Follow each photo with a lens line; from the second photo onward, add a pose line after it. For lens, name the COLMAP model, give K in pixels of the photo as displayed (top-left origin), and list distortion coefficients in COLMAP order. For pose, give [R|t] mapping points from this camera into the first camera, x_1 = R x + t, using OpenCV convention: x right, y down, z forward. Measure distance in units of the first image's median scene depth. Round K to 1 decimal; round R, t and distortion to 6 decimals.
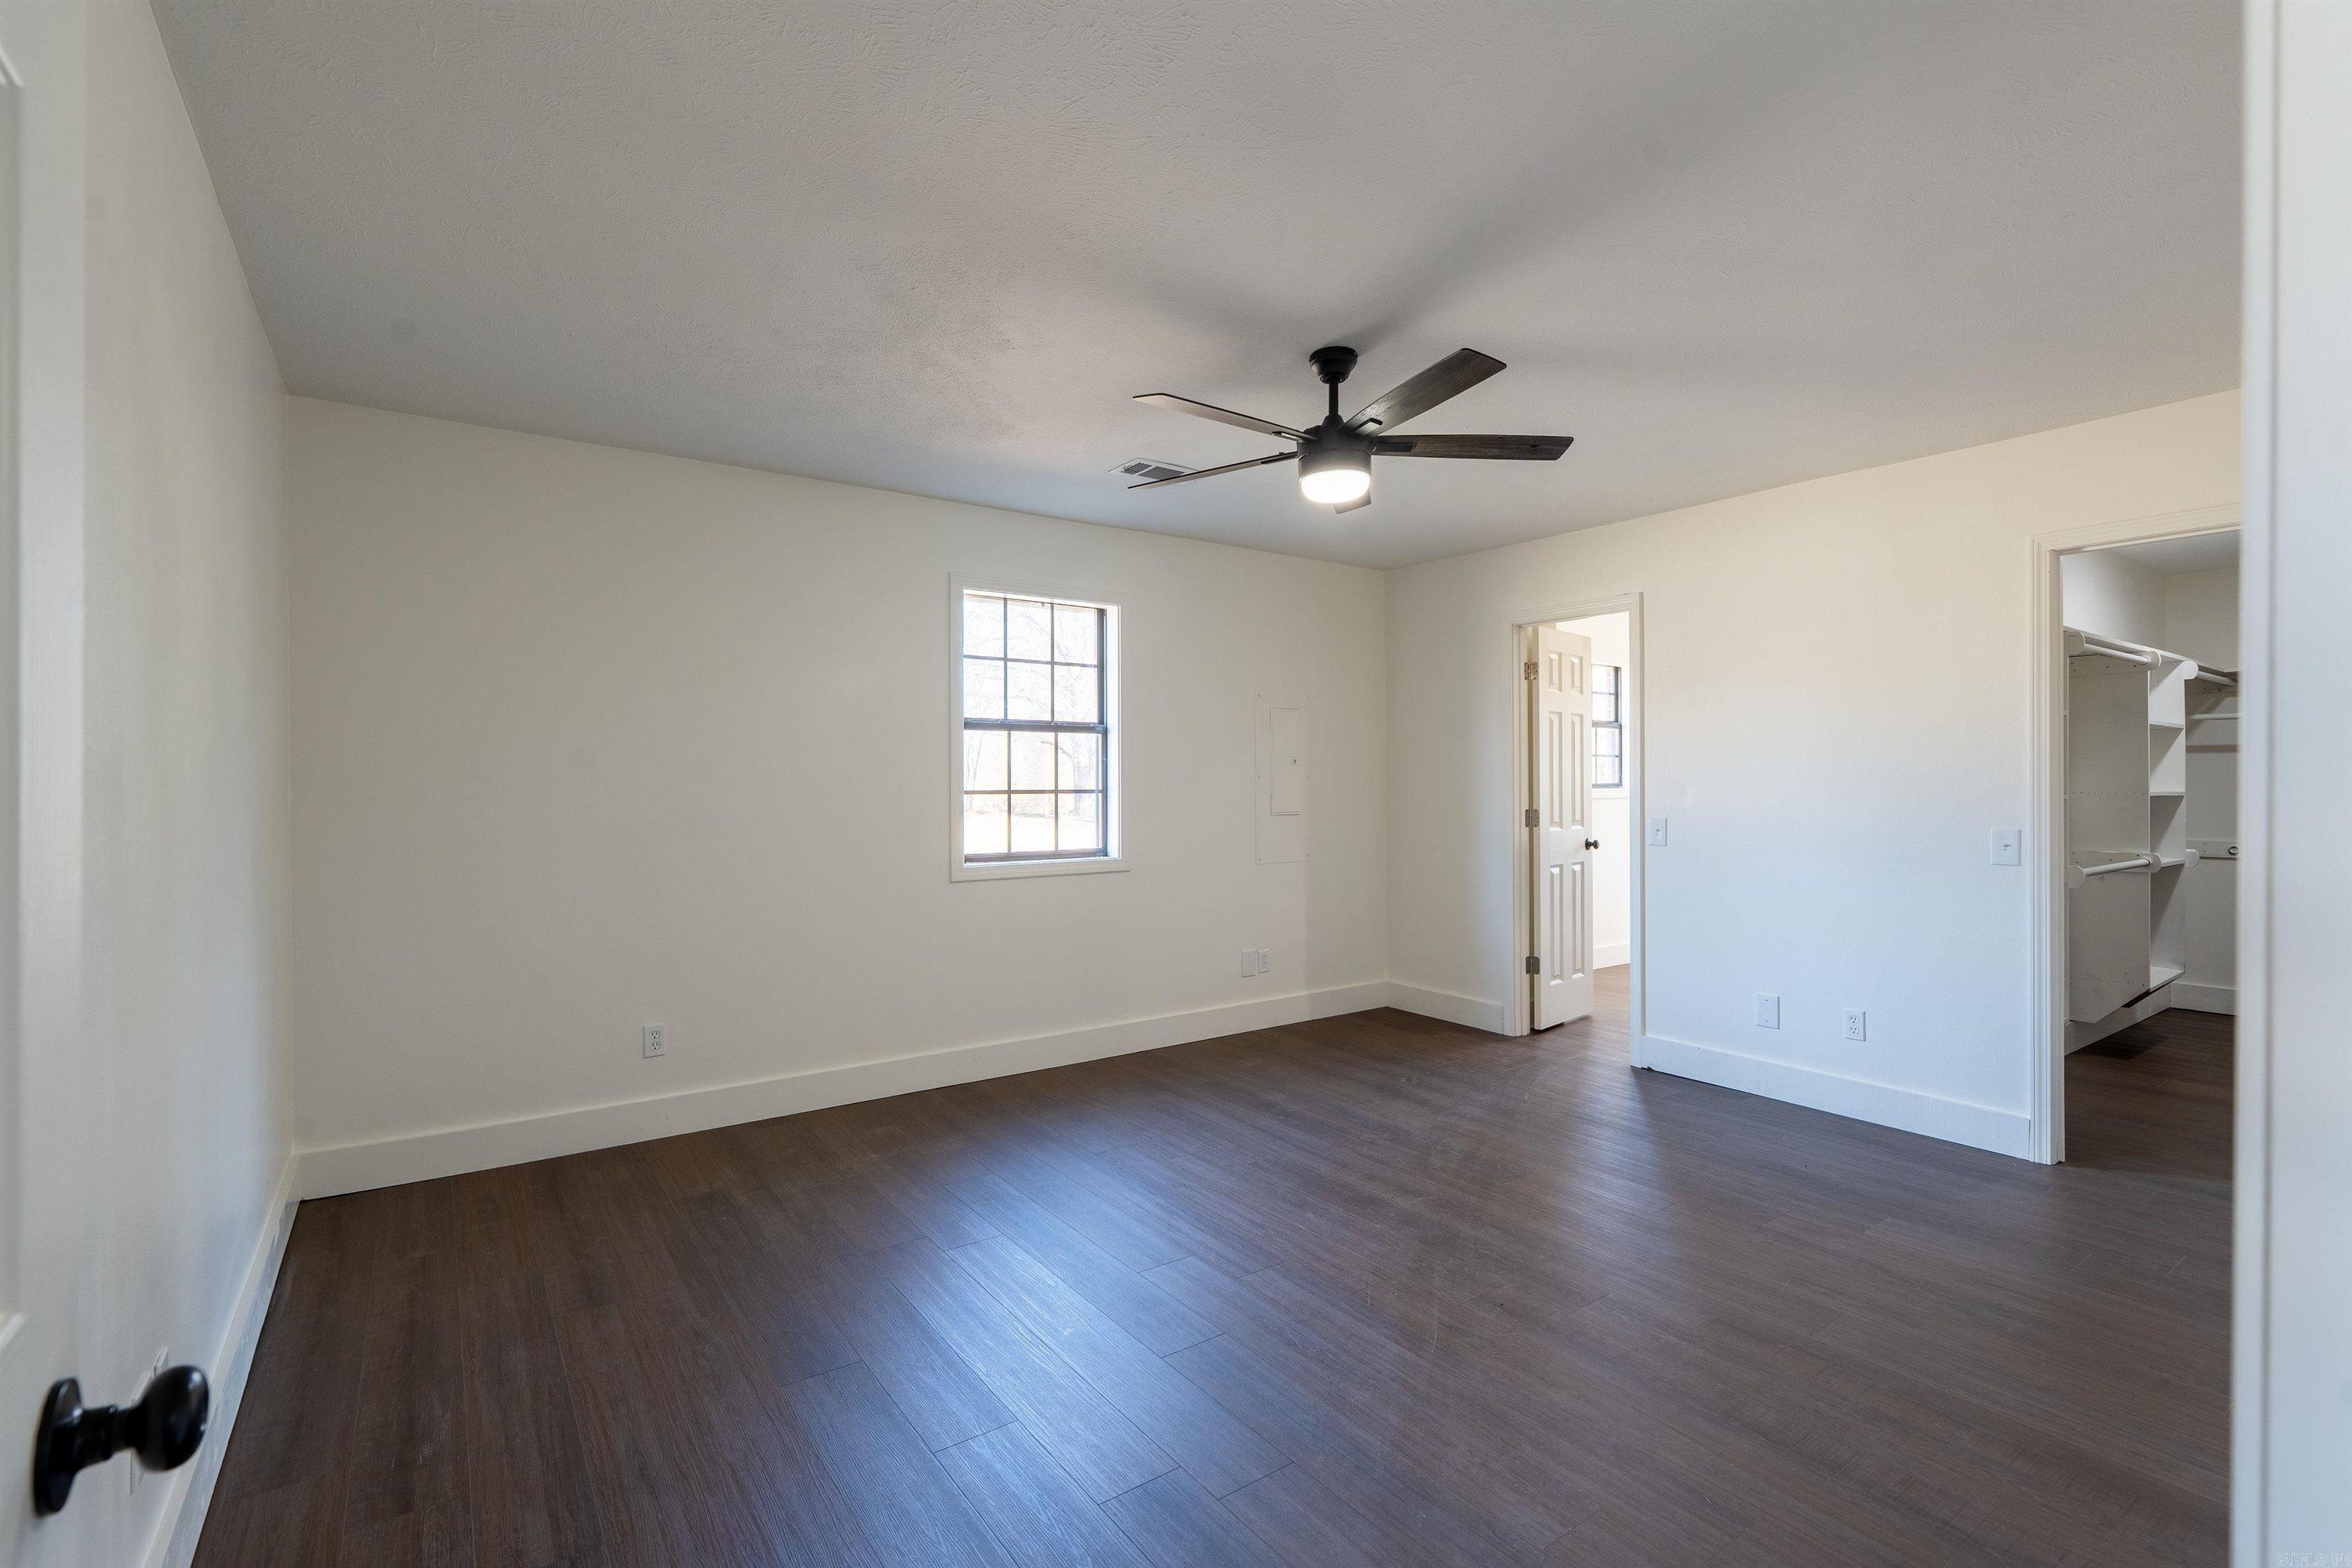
lens RADIAL K [[1052.6, 0, 1171.6], [0, 1052.6, 782.3], [0, 0, 1]] dist [-0.010331, 0.005100]
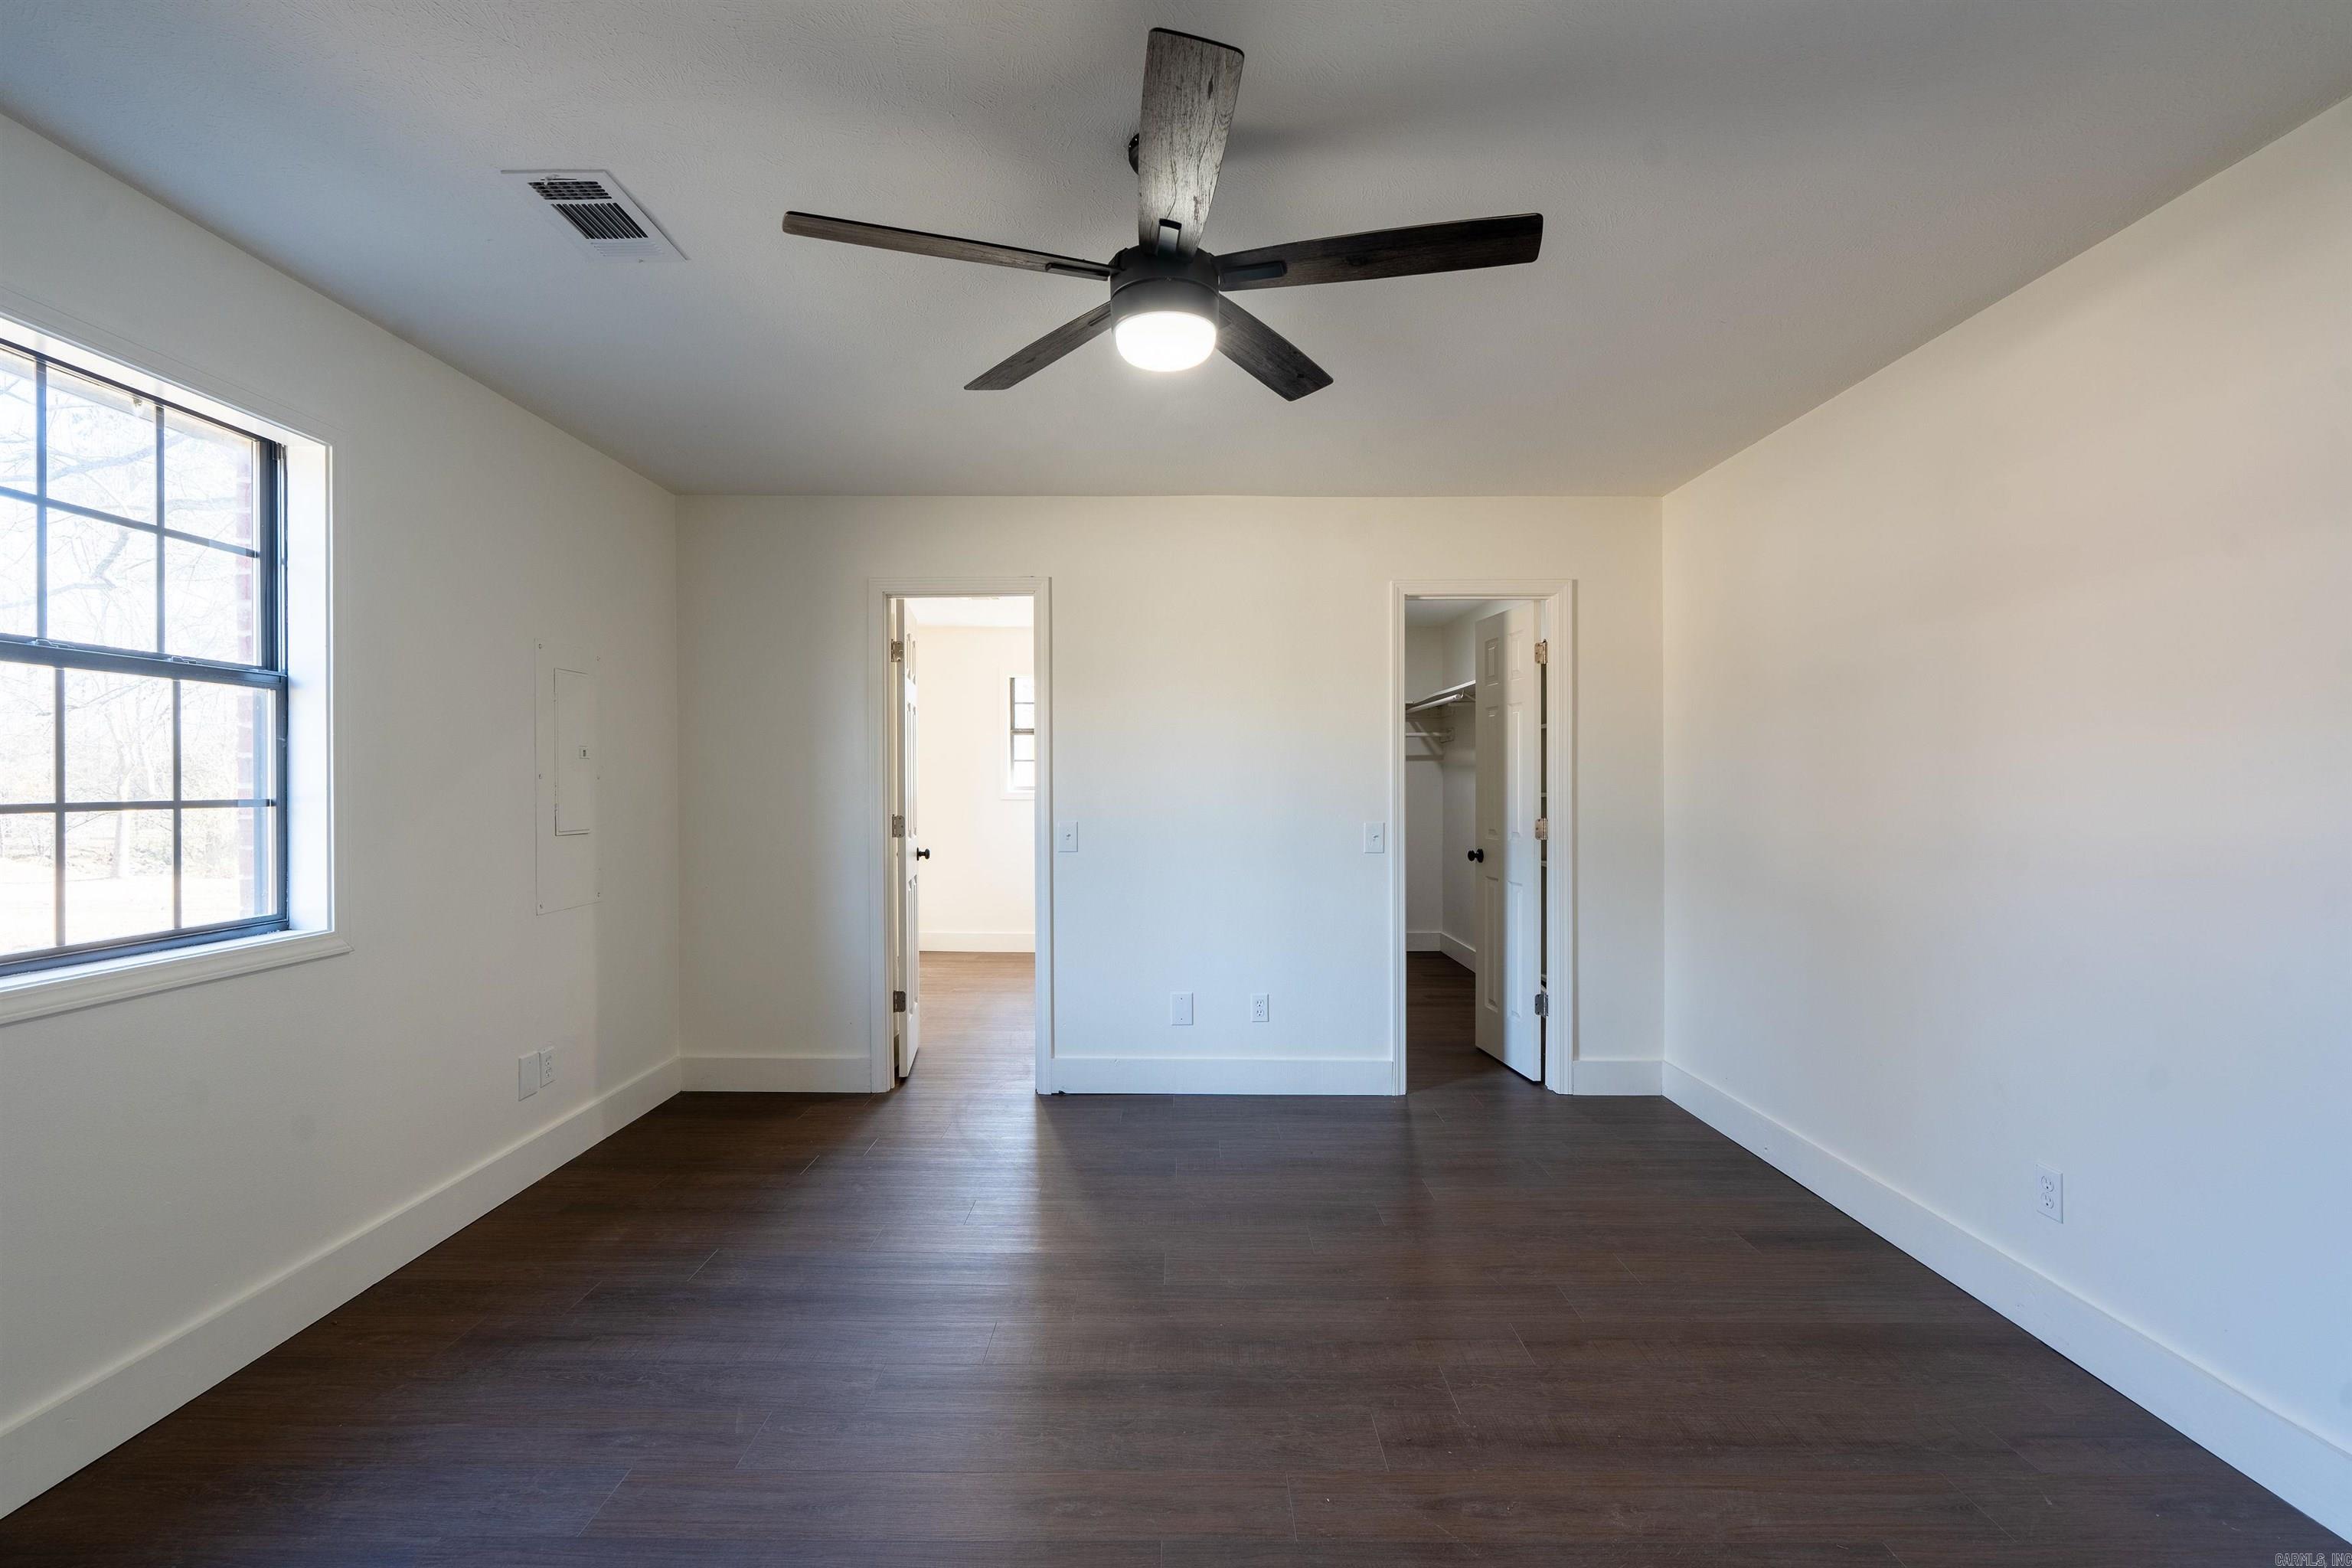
lens RADIAL K [[1052.6, 0, 1171.6], [0, 1052.6, 782.3], [0, 0, 1]] dist [-0.010331, 0.005100]
pose [[0.580219, 0.000480, 0.814460, -0.236128], [0.001091, 0.999998, -0.001367, 0.000078], [-0.814460, 0.001682, 0.580218, 0.370304]]
